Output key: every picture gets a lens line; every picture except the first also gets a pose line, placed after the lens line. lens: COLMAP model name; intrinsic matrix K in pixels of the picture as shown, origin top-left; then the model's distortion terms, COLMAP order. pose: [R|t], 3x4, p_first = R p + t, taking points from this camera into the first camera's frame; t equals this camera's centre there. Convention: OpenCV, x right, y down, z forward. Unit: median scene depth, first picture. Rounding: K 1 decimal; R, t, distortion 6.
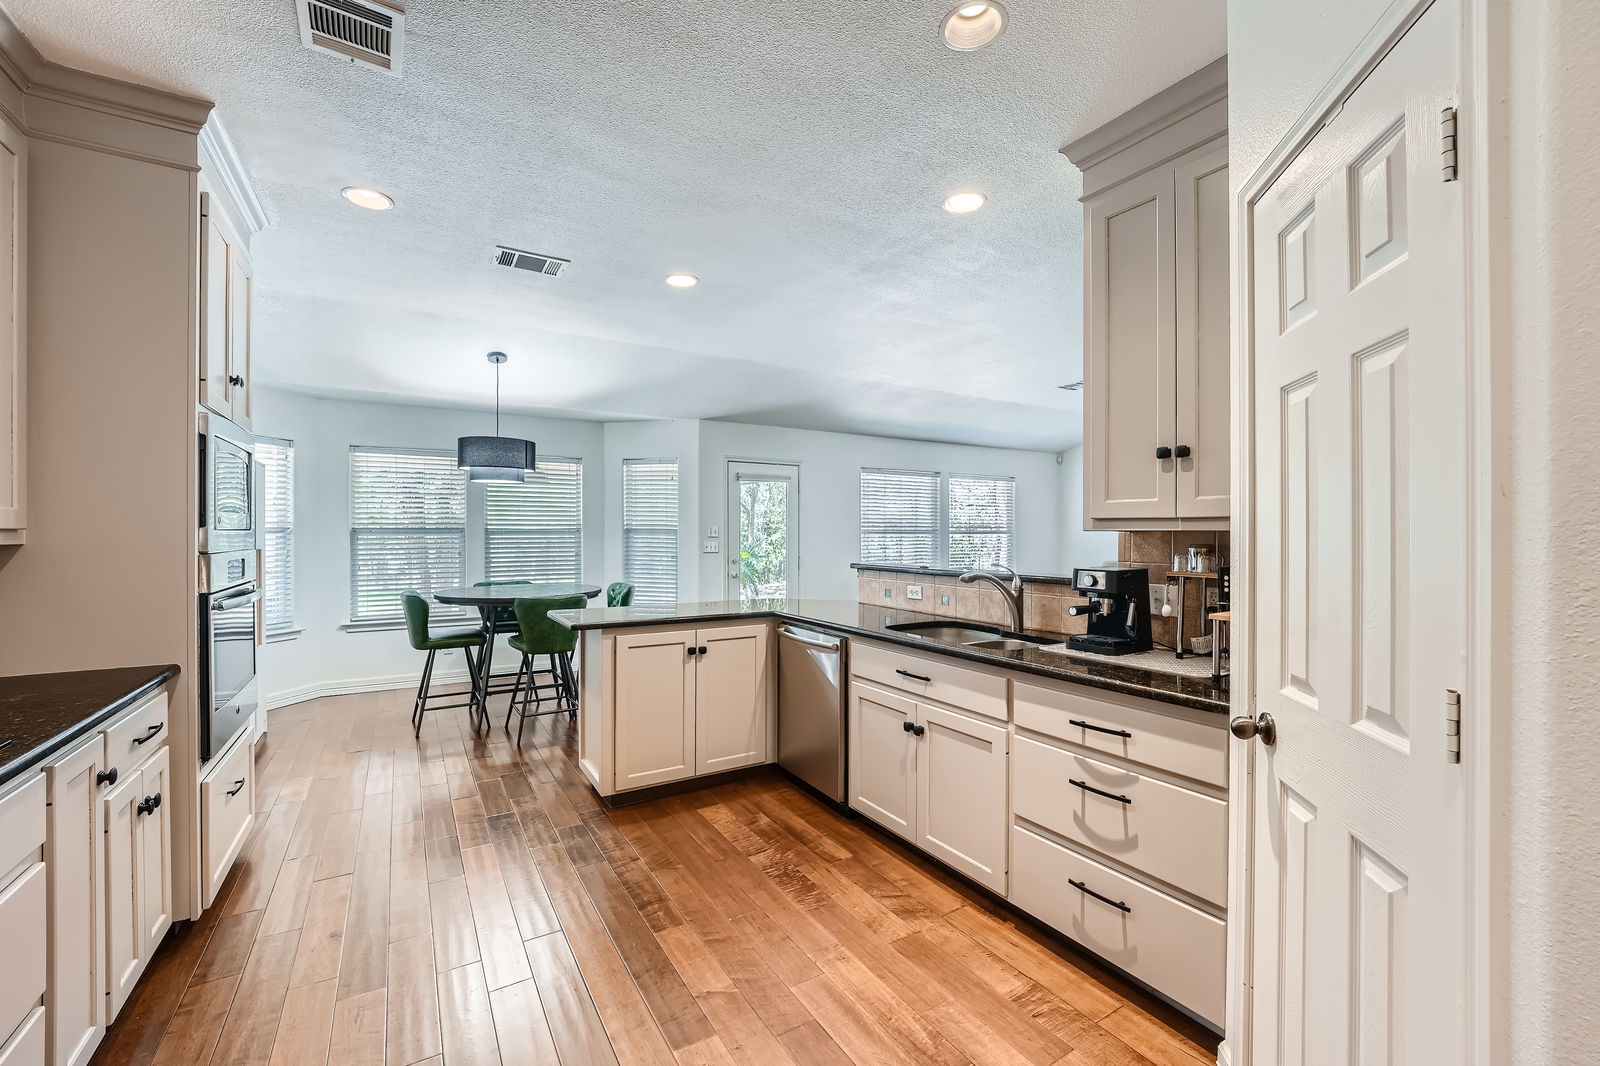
lens RADIAL K [[655.1, 0, 796.3], [0, 655.1, 535.8], [0, 0, 1]] dist [-0.016661, 0.000154]
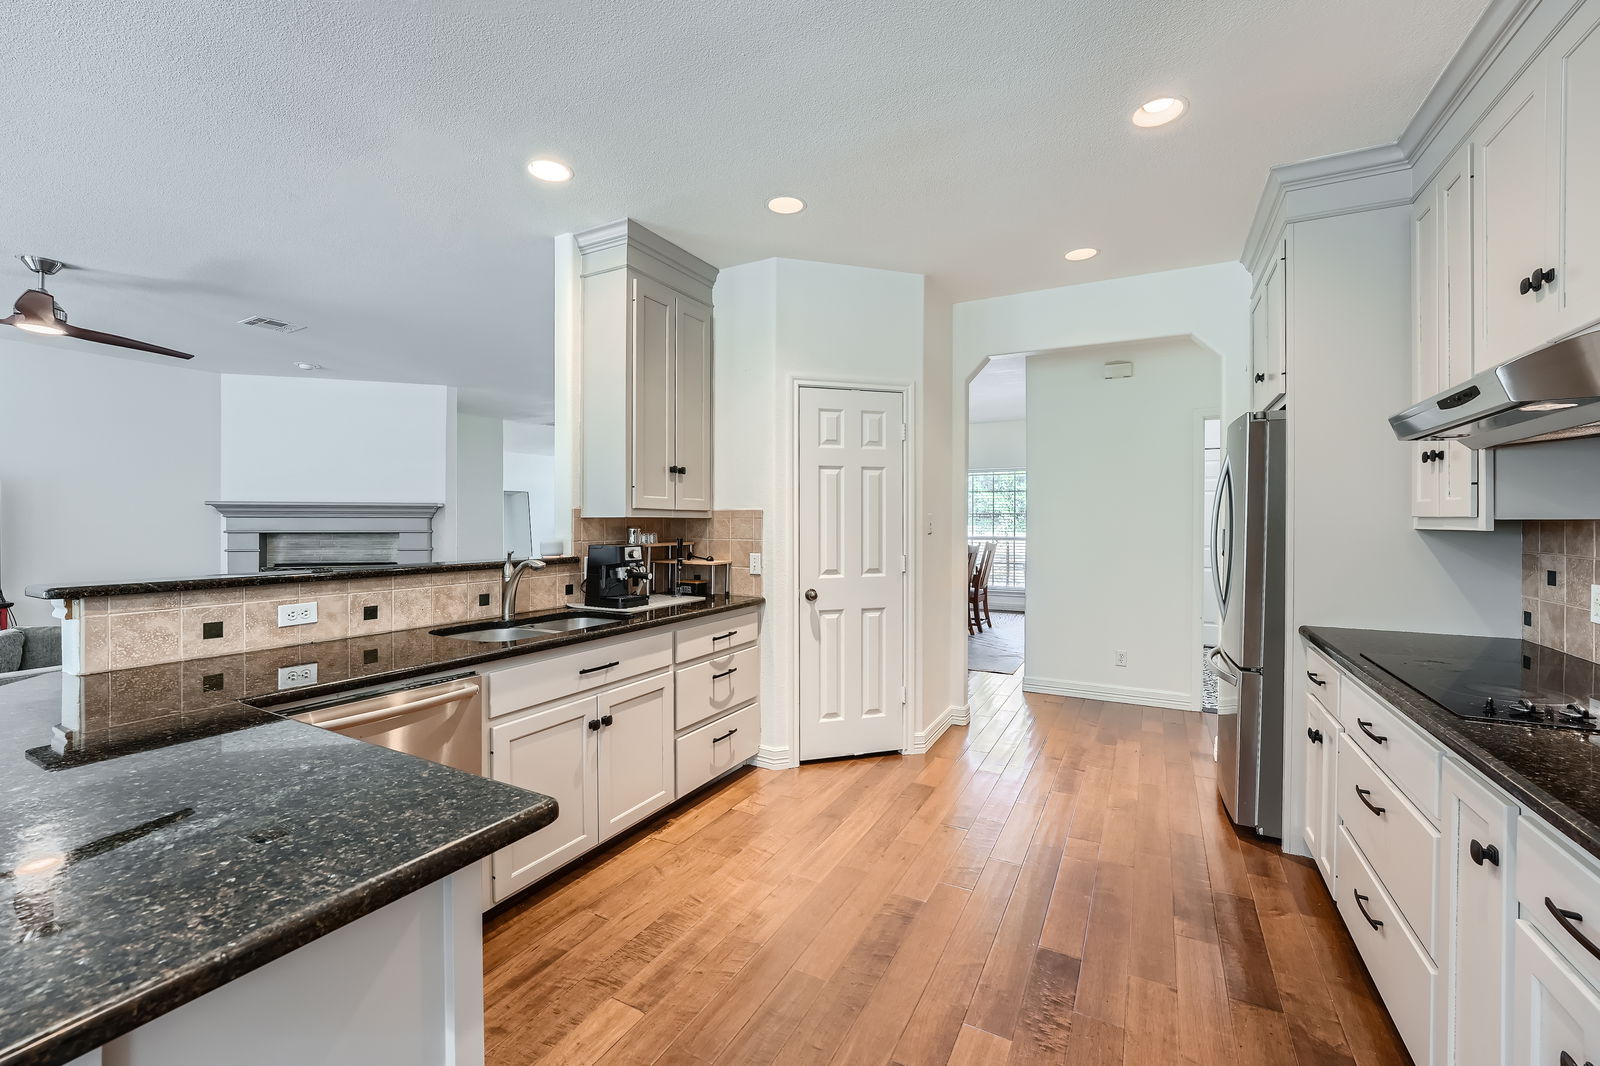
lens RADIAL K [[656.9, 0, 797.7], [0, 656.9, 521.7], [0, 0, 1]] dist [-0.016003, 0.000038]
pose [[-0.503521, -0.003890, 0.863974, -0.897960], [0.000392, 0.999989, 0.004731, -0.004553], [-0.863983, 0.002721, -0.503513, 1.397273]]
